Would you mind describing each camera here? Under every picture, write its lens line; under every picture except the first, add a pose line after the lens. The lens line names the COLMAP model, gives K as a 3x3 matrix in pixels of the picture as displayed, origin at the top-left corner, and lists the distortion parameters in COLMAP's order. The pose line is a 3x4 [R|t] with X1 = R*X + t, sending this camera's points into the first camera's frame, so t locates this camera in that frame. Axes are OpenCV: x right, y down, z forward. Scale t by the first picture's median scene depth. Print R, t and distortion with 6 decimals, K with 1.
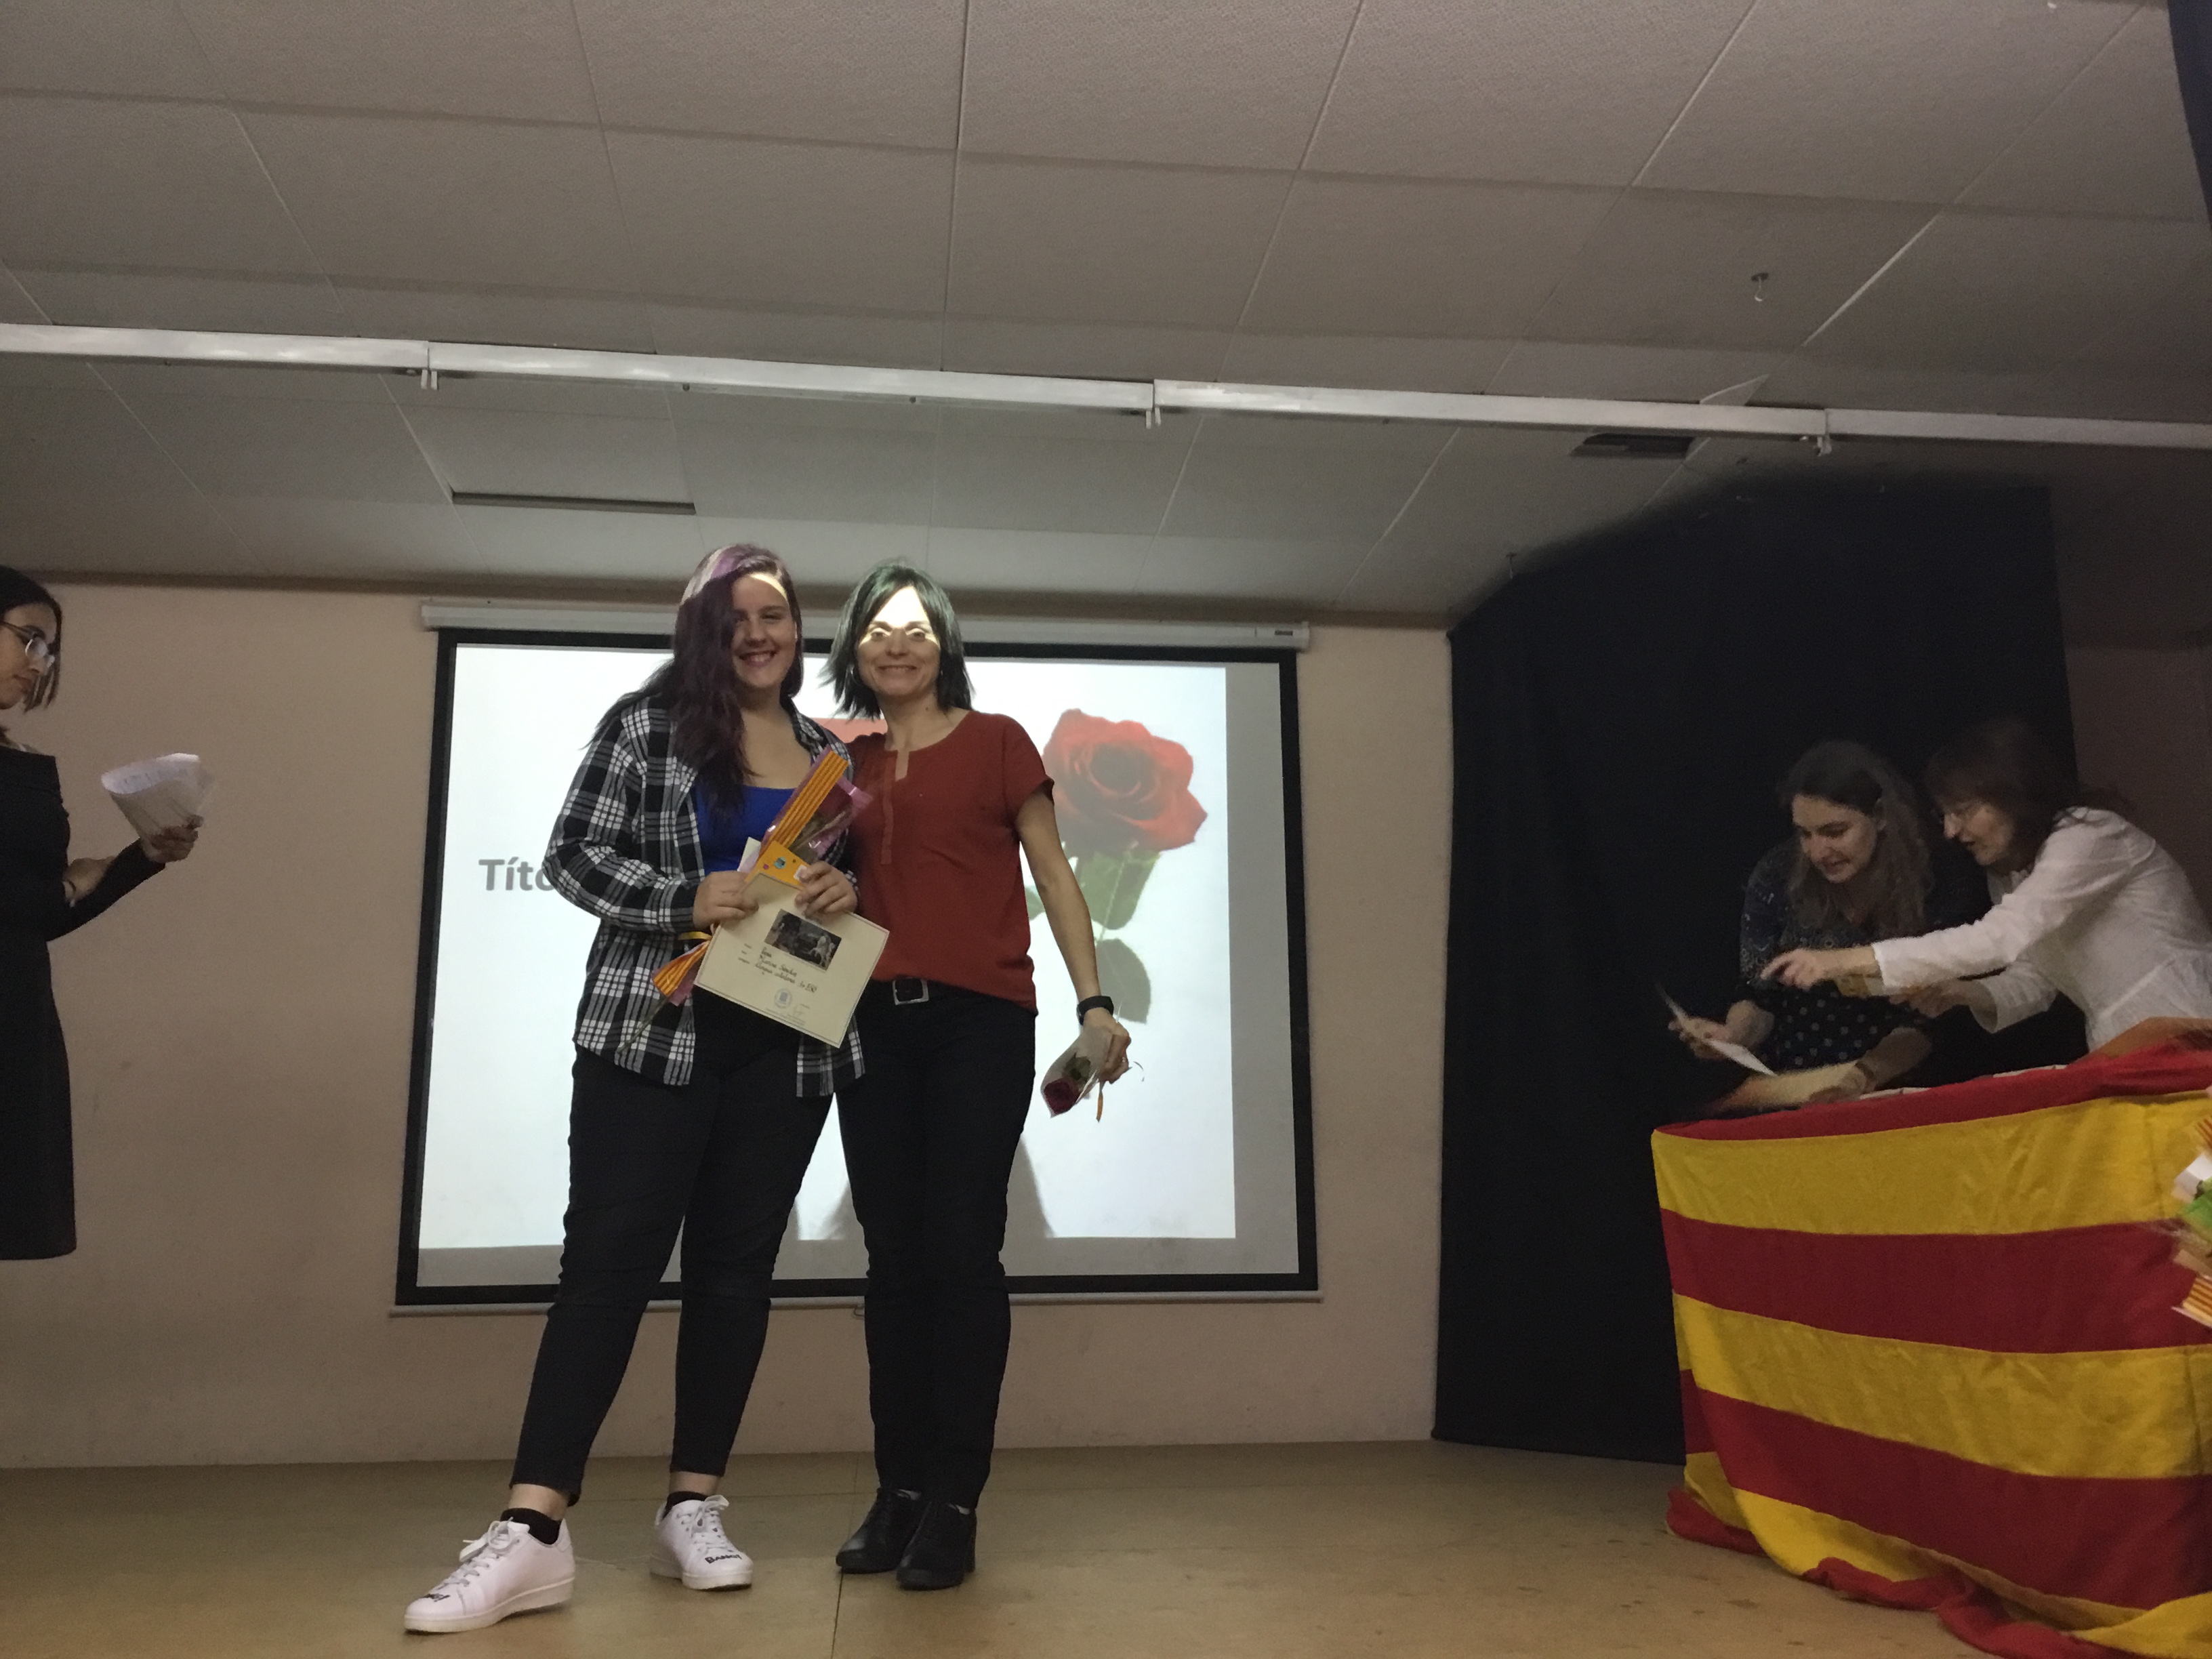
lens RADIAL K [[1915.8, 0, 1107.1], [0, 1915.8, 835.4], [0, 0, 1]] dist [0.088043, -0.106740]
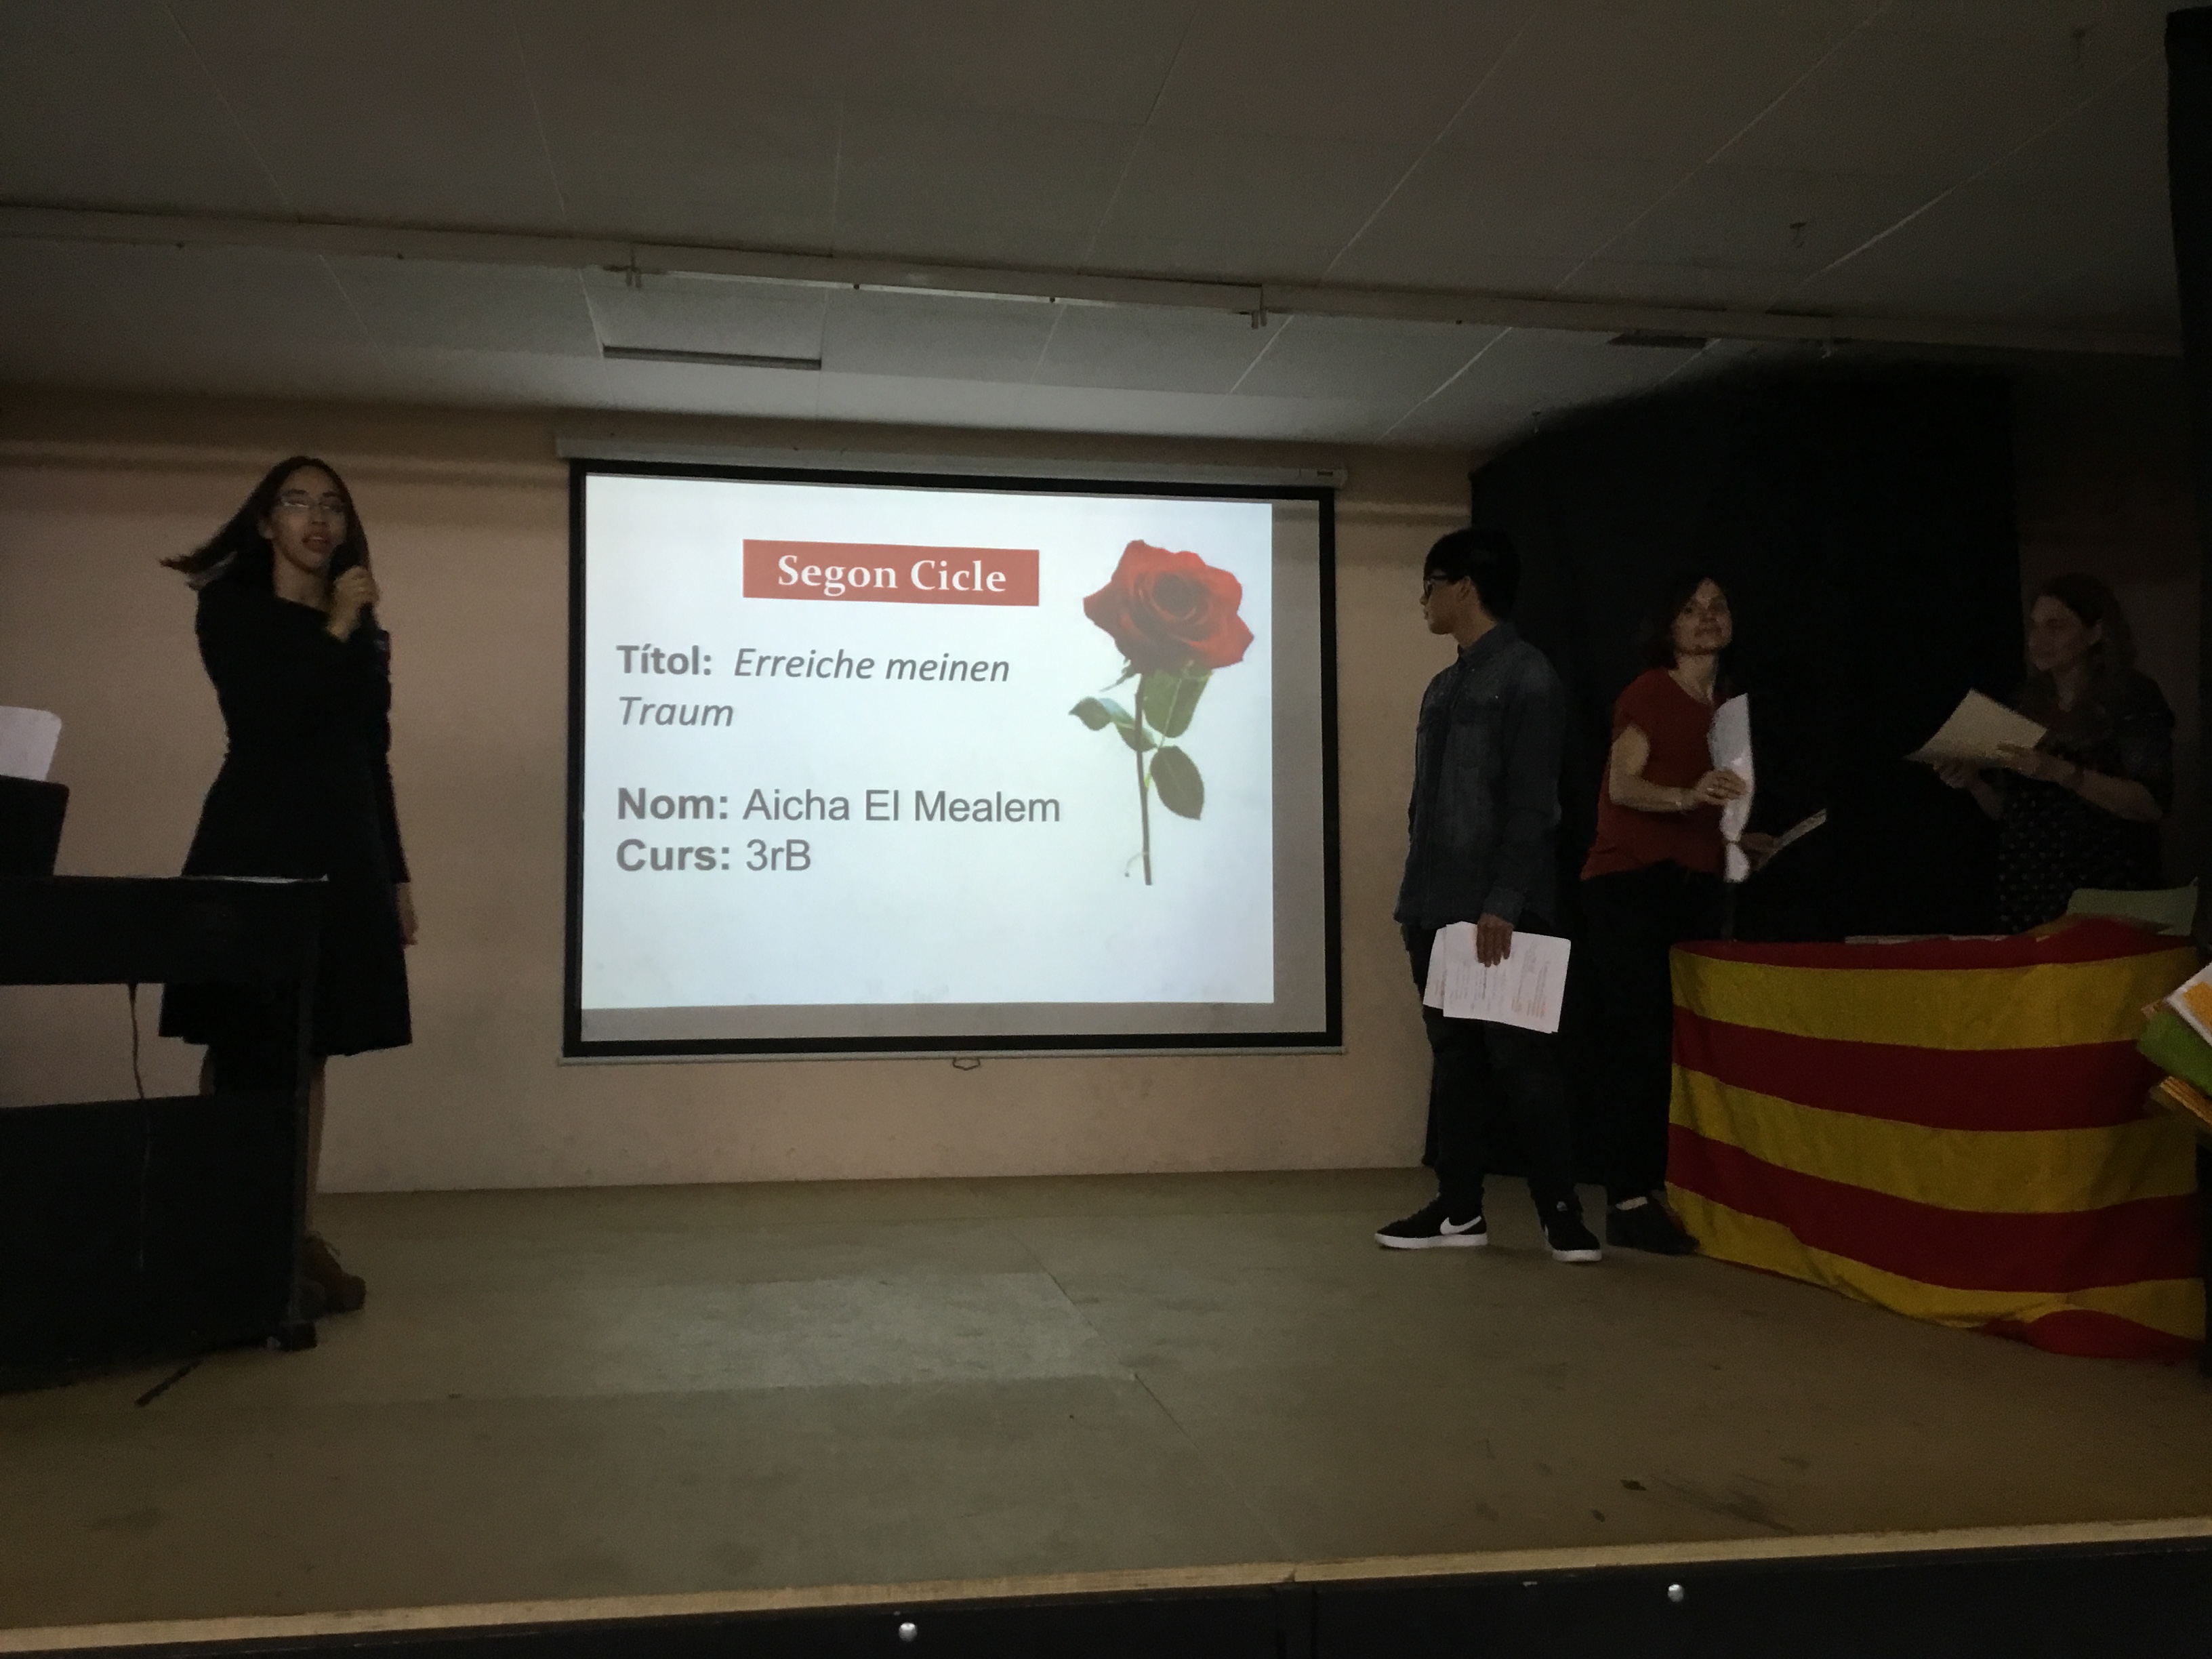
lens RADIAL K [[1915.8, 0, 1111.4], [0, 1915.8, 809.7], [0, 0, 1]] dist [0.088043, -0.106740]
pose [[0.998549, 0.010108, 0.052895, -0.093010], [-0.017033, 0.991084, 0.132146, -0.059033], [-0.051088, -0.132855, 0.989818, -0.134011]]
